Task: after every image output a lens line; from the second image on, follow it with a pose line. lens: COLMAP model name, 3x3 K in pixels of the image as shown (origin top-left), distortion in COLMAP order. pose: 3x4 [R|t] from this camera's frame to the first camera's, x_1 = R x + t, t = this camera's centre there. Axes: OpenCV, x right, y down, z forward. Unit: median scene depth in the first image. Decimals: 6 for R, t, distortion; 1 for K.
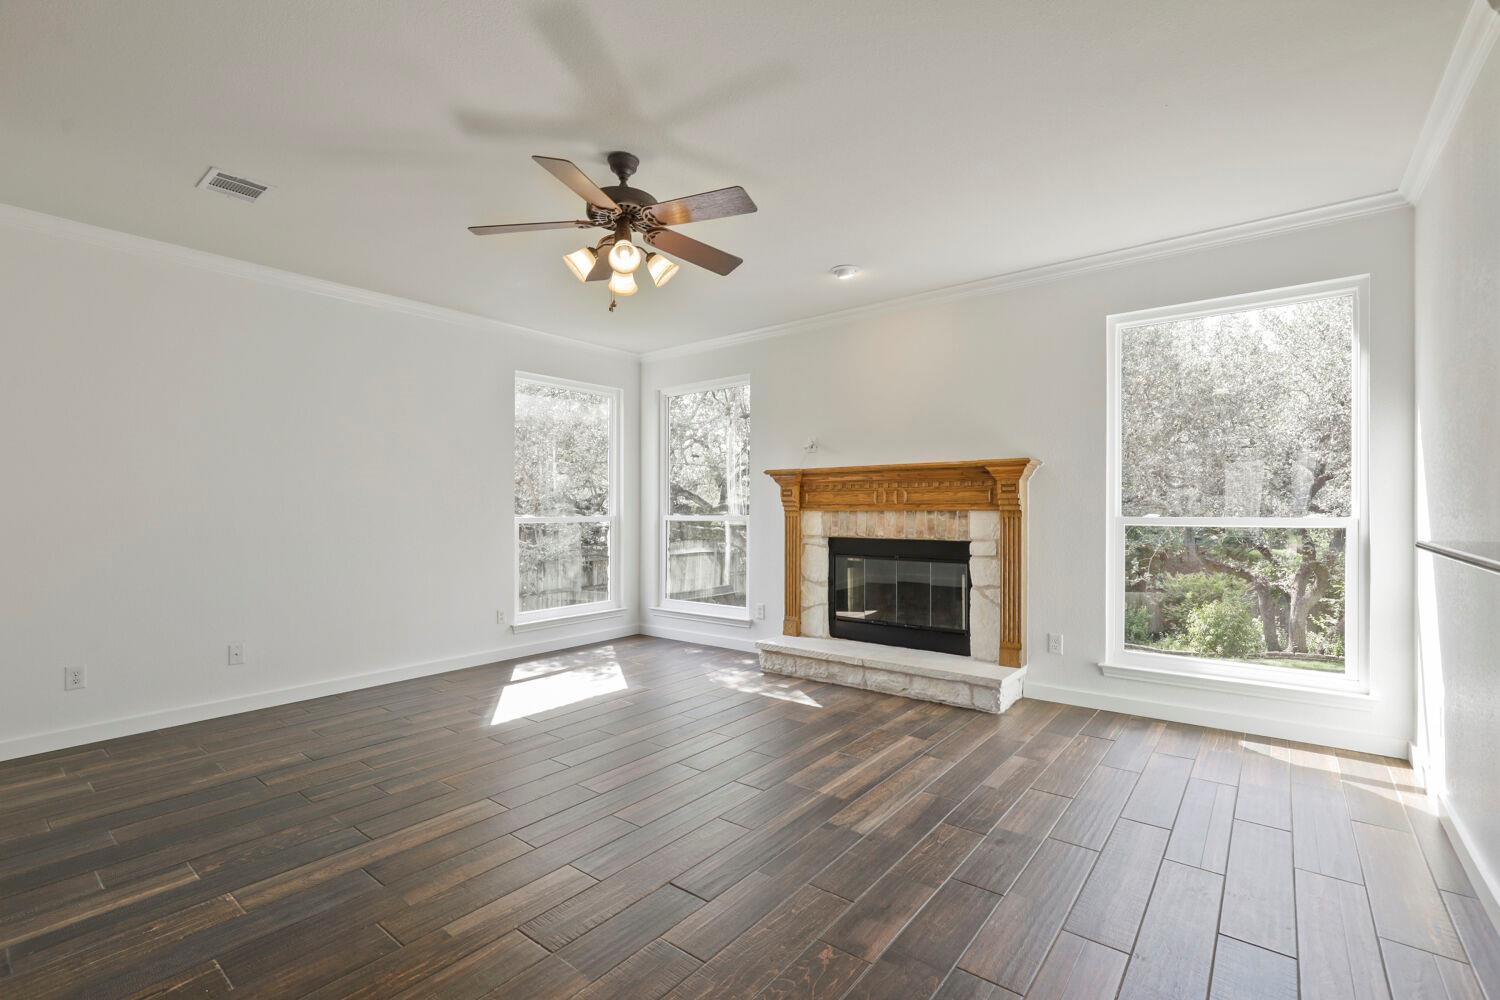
lens RADIAL K [[687.5, 0, 739.5], [0, 687.5, 513.4], [0, 0, 1]] dist [-0.011282, 0.001075]
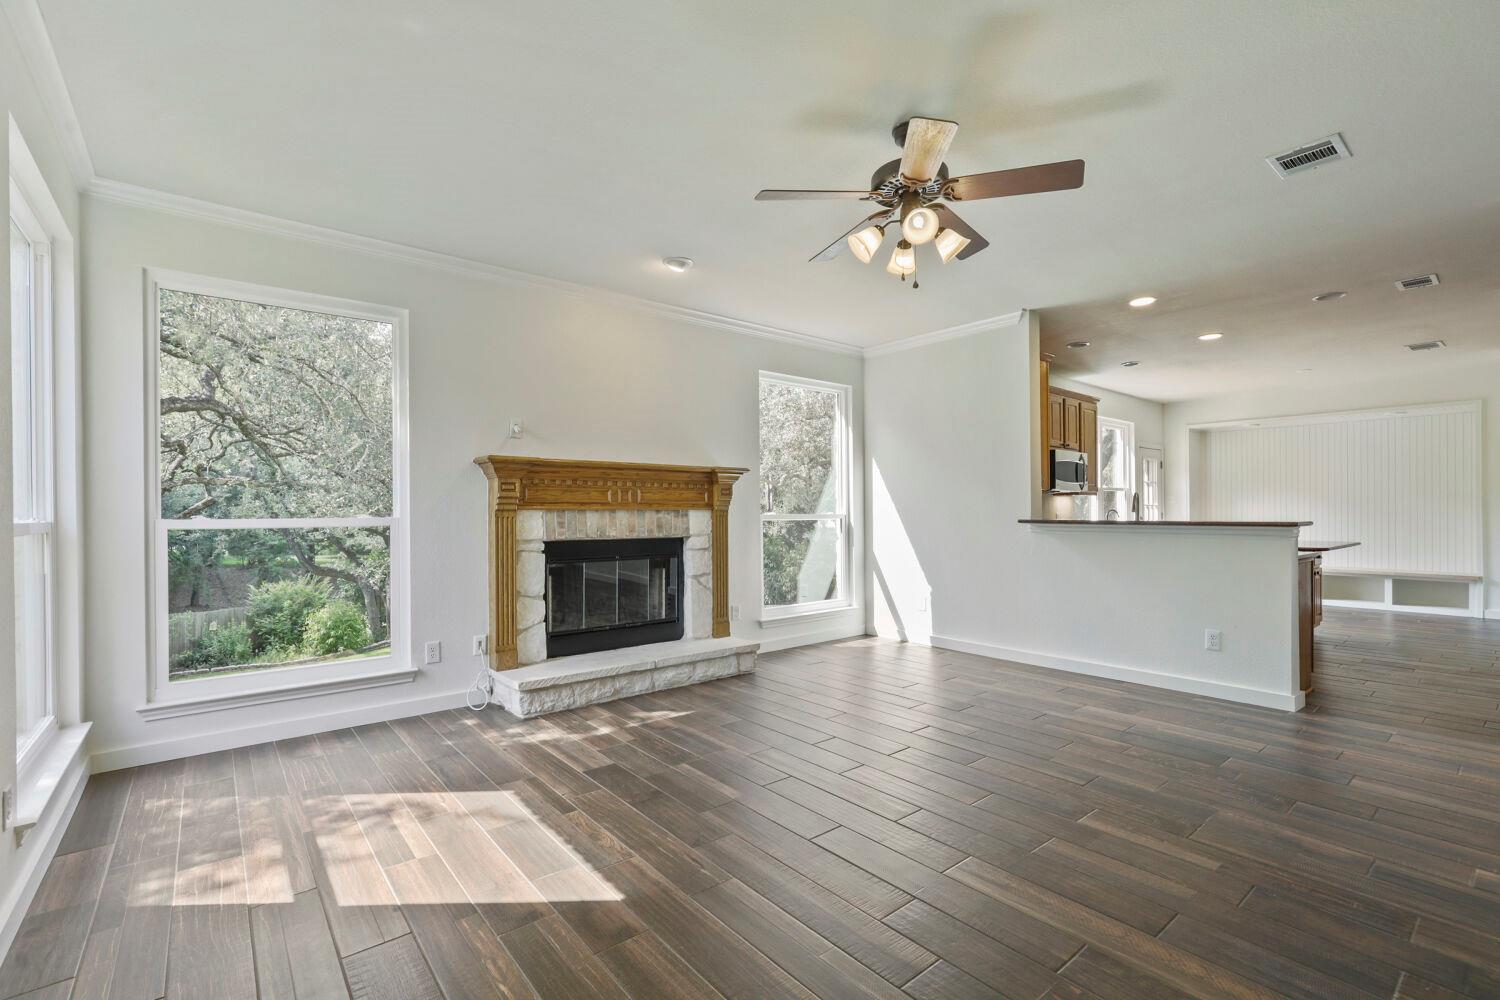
lens RADIAL K [[687.5, 0, 739.5], [0, 687.5, 513.4], [0, 0, 1]] dist [-0.011282, 0.001075]
pose [[0.183665, 0.003024, 0.982984, -0.709400], [0.011498, 0.999920, -0.005225, 0.008133], [-0.982922, 0.012262, 0.183616, 0.655912]]
